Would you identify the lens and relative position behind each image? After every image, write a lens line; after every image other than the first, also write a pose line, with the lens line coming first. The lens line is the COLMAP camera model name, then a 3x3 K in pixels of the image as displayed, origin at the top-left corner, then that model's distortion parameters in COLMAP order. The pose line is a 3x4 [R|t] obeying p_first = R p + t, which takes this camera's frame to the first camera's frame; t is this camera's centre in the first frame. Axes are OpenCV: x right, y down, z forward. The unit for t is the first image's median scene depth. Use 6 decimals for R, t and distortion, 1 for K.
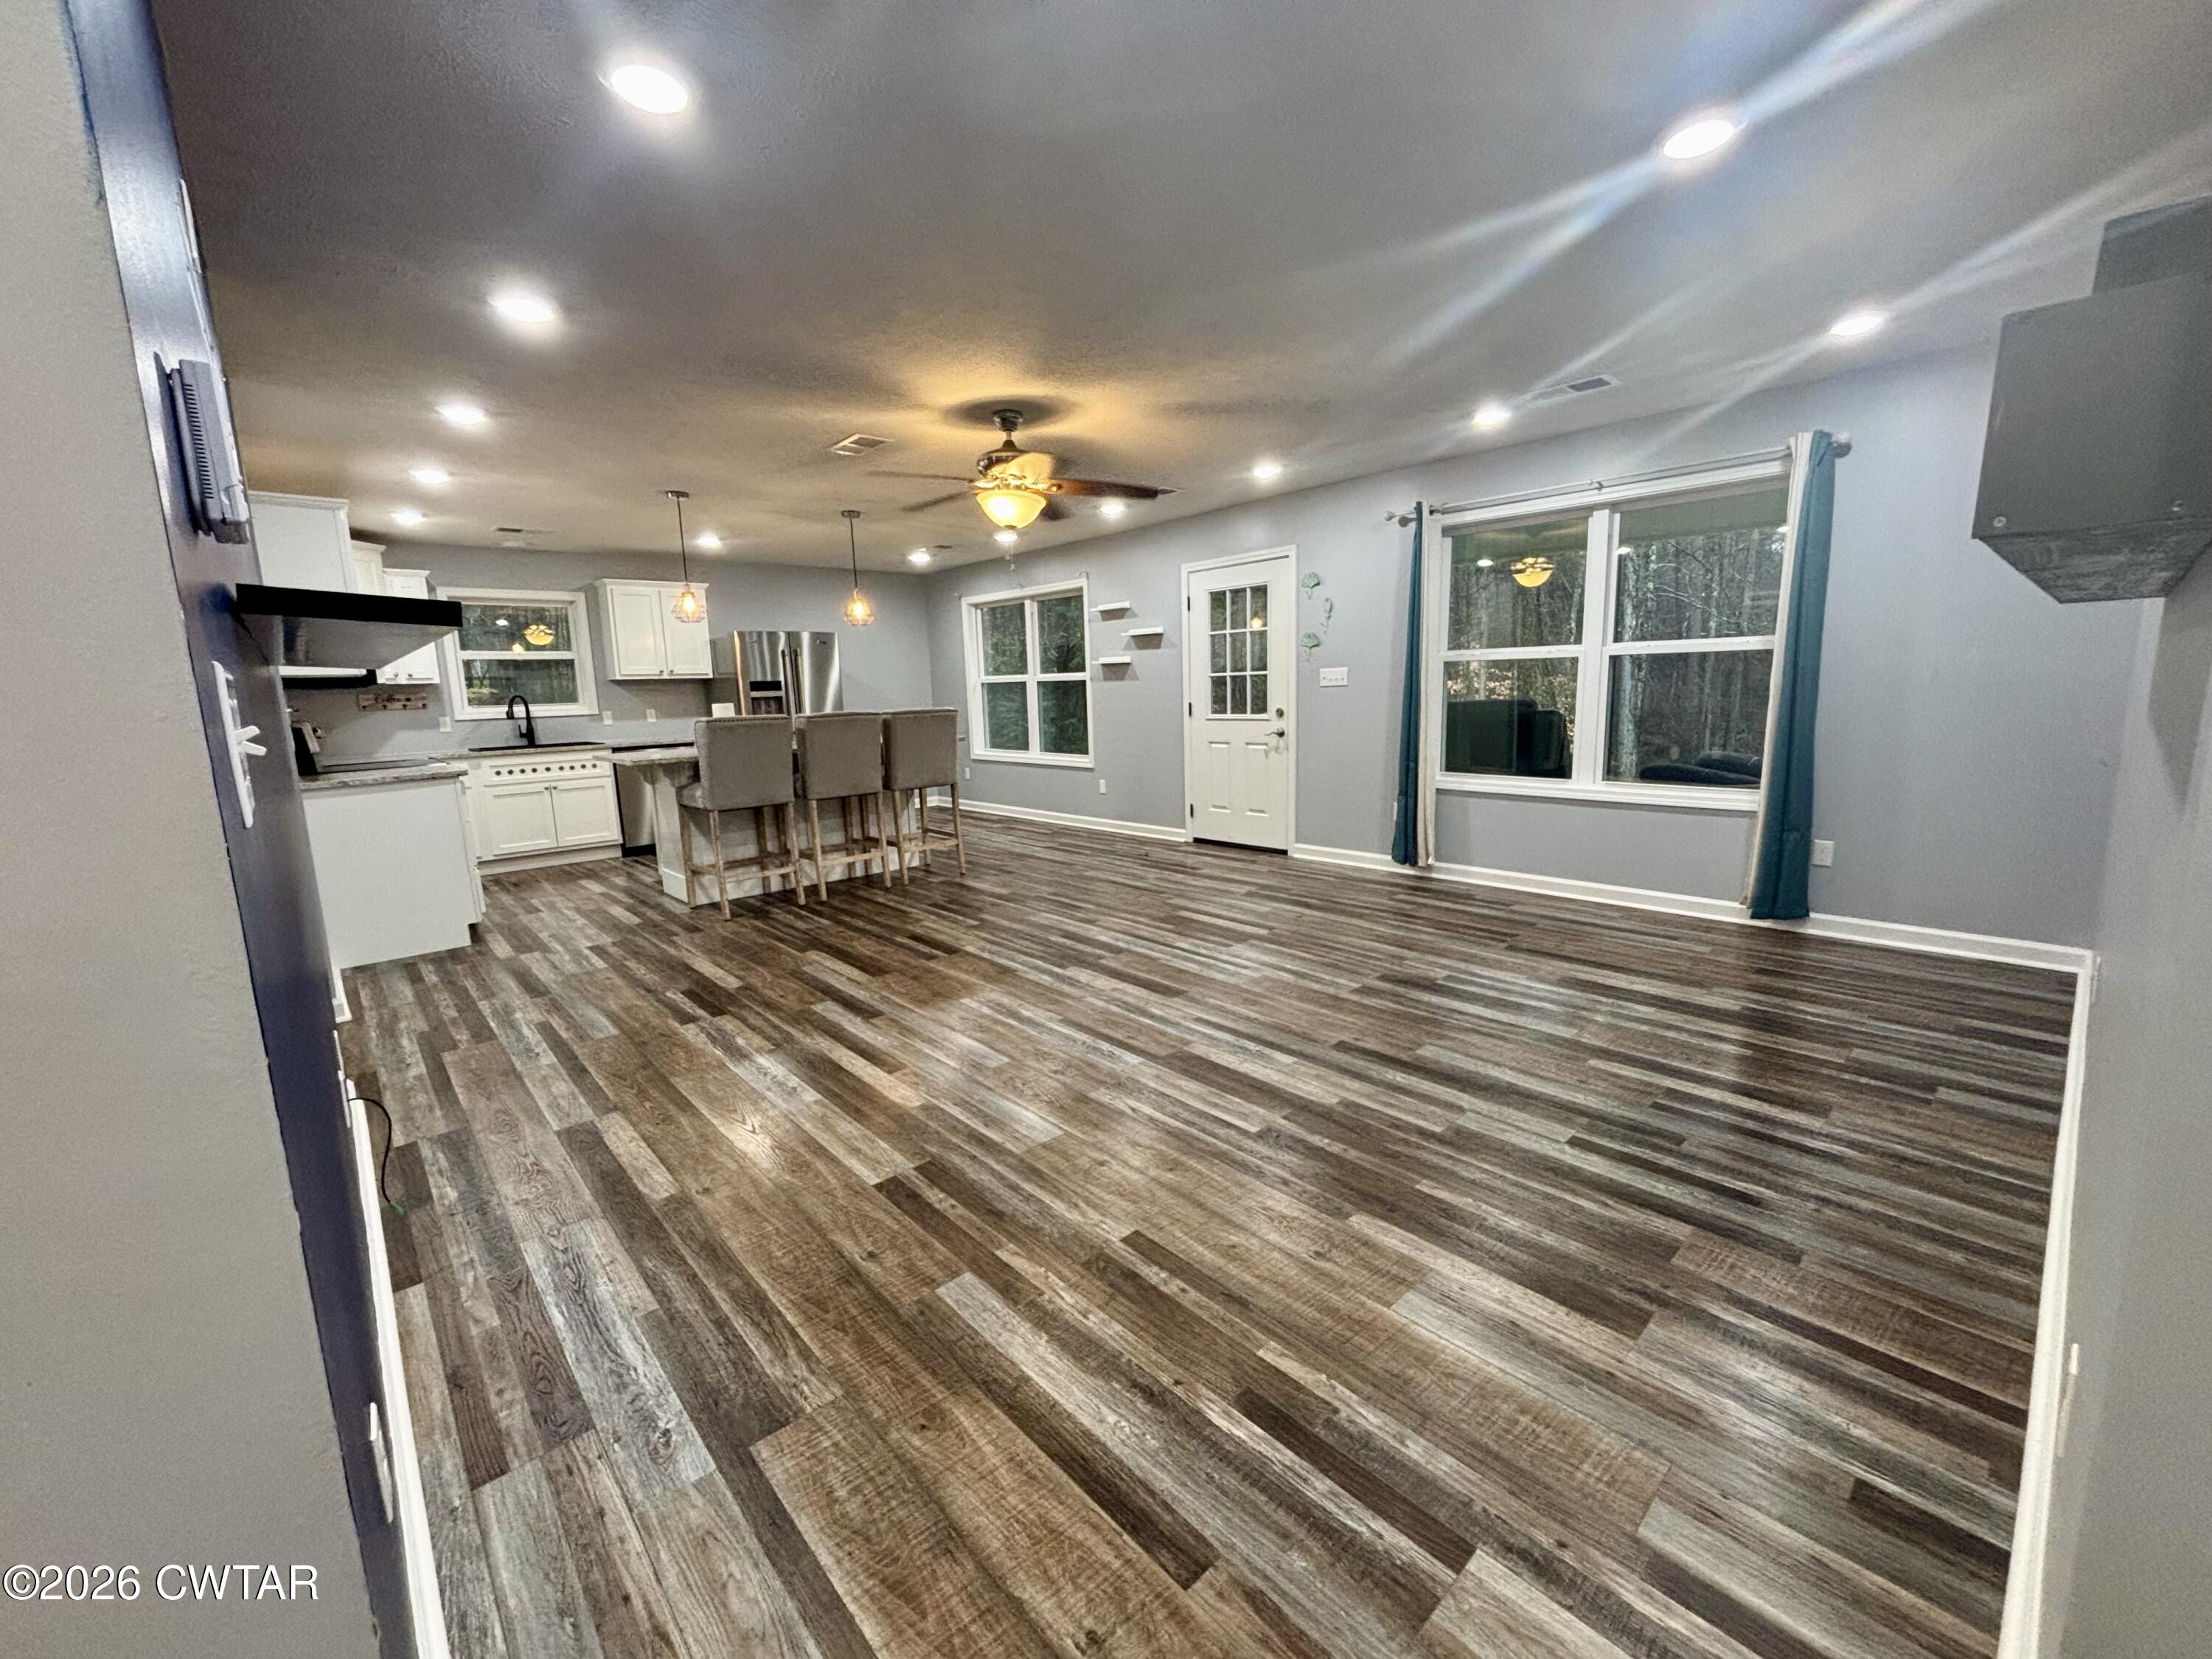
lens RADIAL K [[893.7, 0, 1106.0], [0, 893.7, 829.5], [0, 0, 1]] dist [-0.004197, -0.000412]
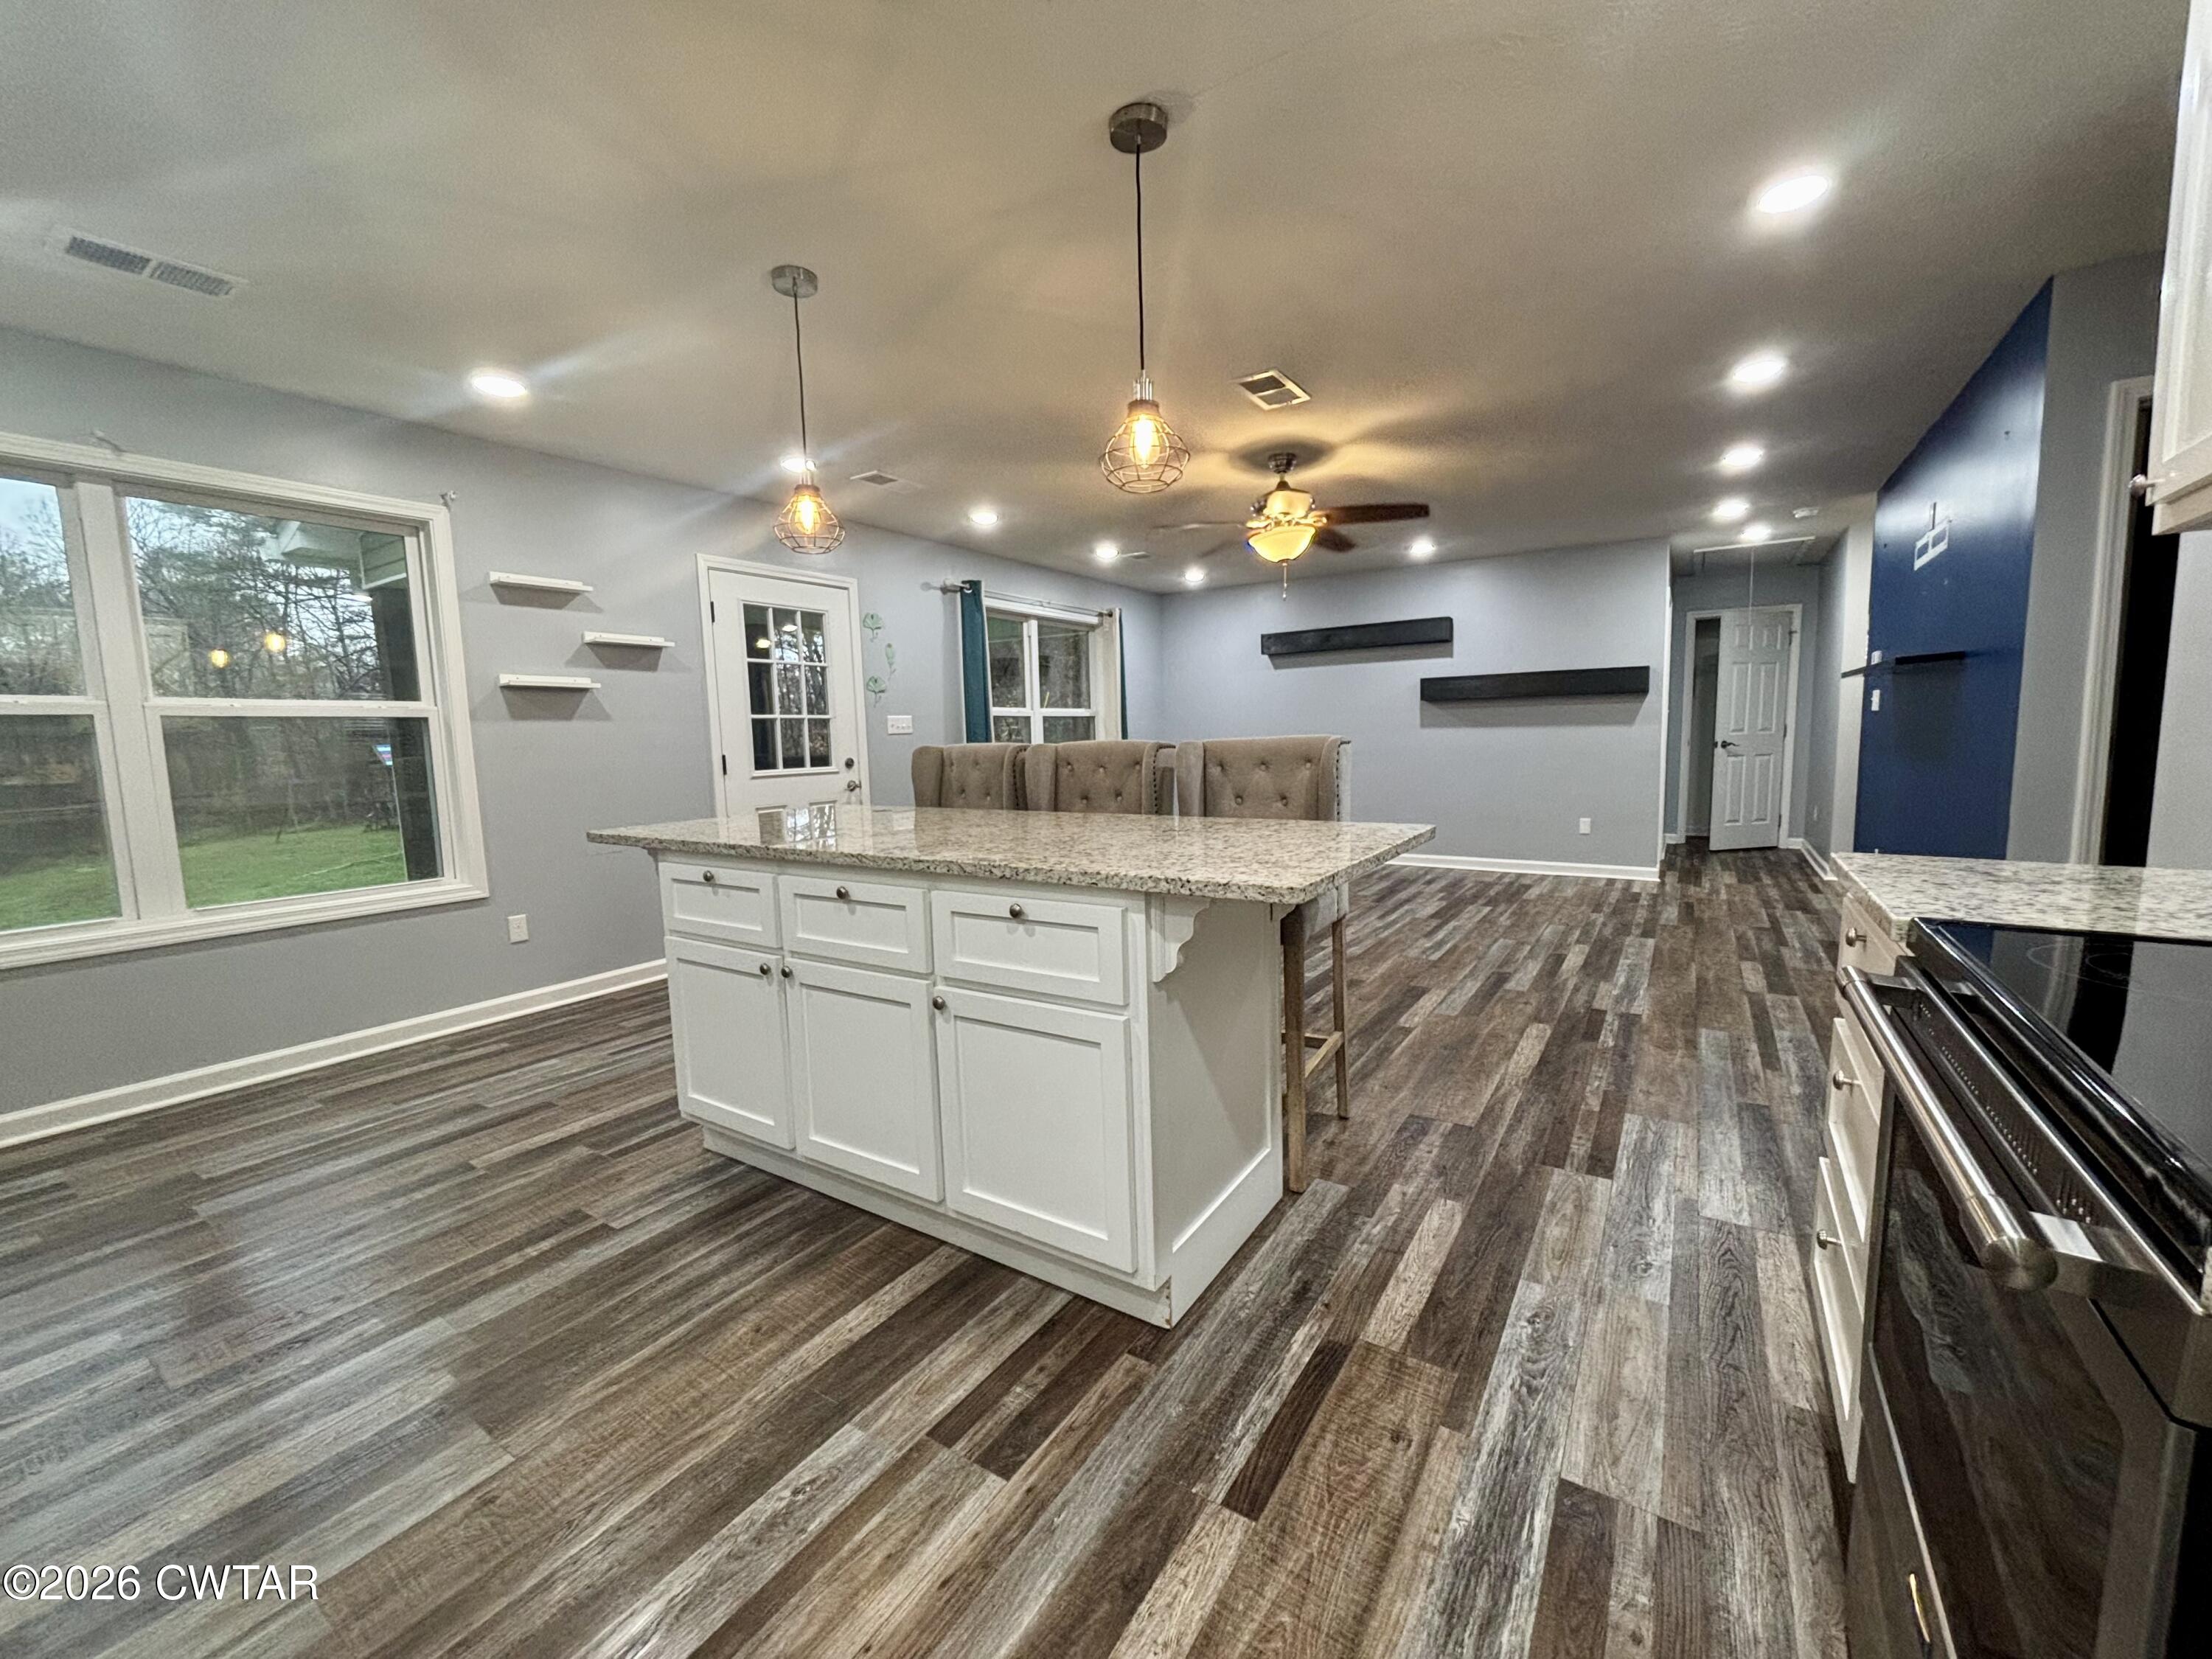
lens RADIAL K [[893.7, 0, 1106.0], [0, 893.7, 829.5], [0, 0, 1]] dist [-0.004197, -0.000412]
pose [[-0.254729, -0.065110, 0.964818, -0.746210], [0.185116, 0.975995, 0.114738, -0.126898], [-0.949129, 0.207831, -0.236561, 1.027634]]
